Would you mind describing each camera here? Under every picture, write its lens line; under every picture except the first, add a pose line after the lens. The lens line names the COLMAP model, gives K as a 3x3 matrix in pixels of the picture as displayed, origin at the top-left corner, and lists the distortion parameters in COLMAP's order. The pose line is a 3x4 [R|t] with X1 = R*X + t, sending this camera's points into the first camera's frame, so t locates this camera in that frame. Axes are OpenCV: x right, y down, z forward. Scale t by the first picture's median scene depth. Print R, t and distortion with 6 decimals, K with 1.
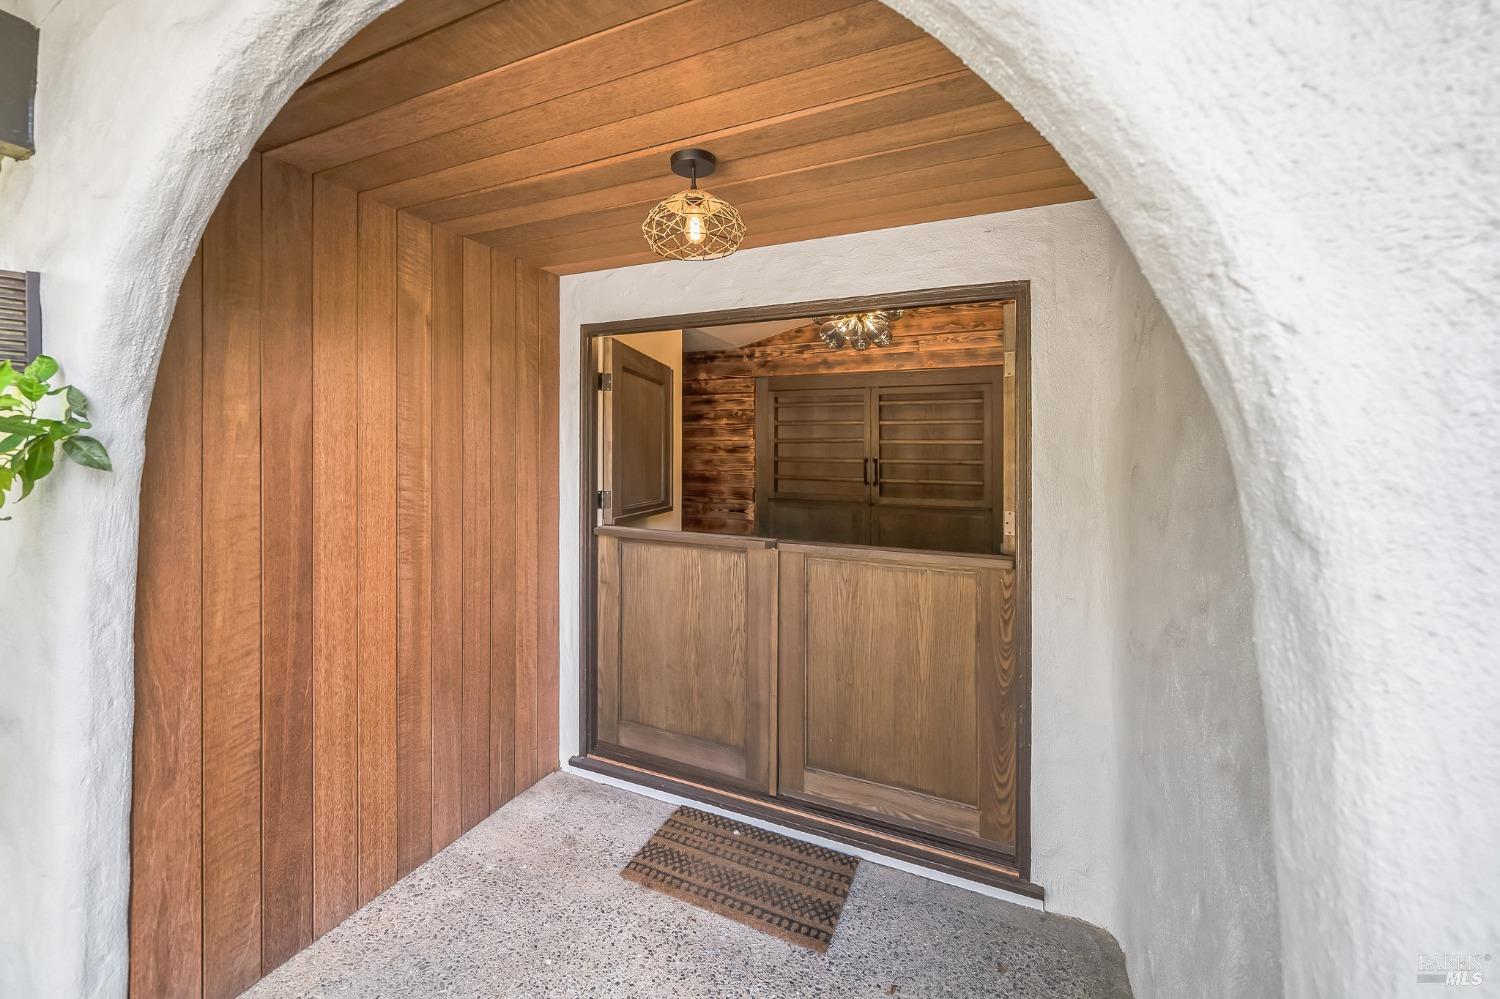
lens RADIAL K [[567.0, 0, 749.2], [0, 567.0, 455.2], [0, 0, 1]] dist [-0.001705, -0.000163]
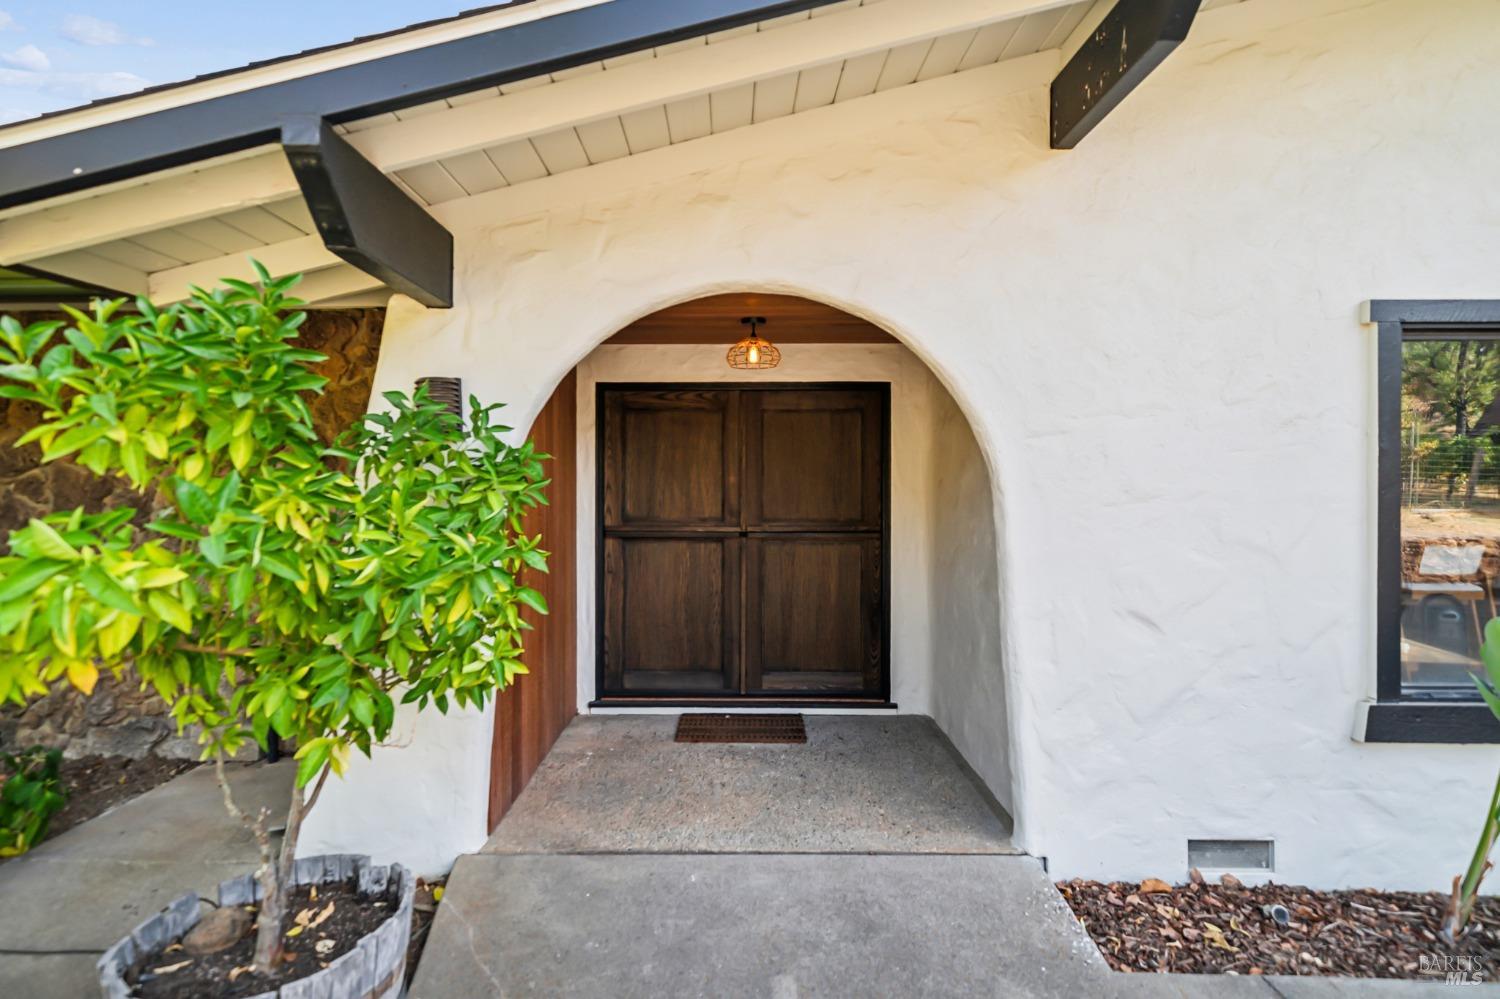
lens RADIAL K [[697.4, 0, 750.0], [0, 697.4, 499.5], [0, 0, 1]] dist [0.000891, 0.000021]
pose [[0.907299, -0.022671, 0.419875, -0.754221], [0.010984, 0.999483, 0.030233, 0.003172], [-0.420344, -0.022818, 0.907078, -0.761585]]
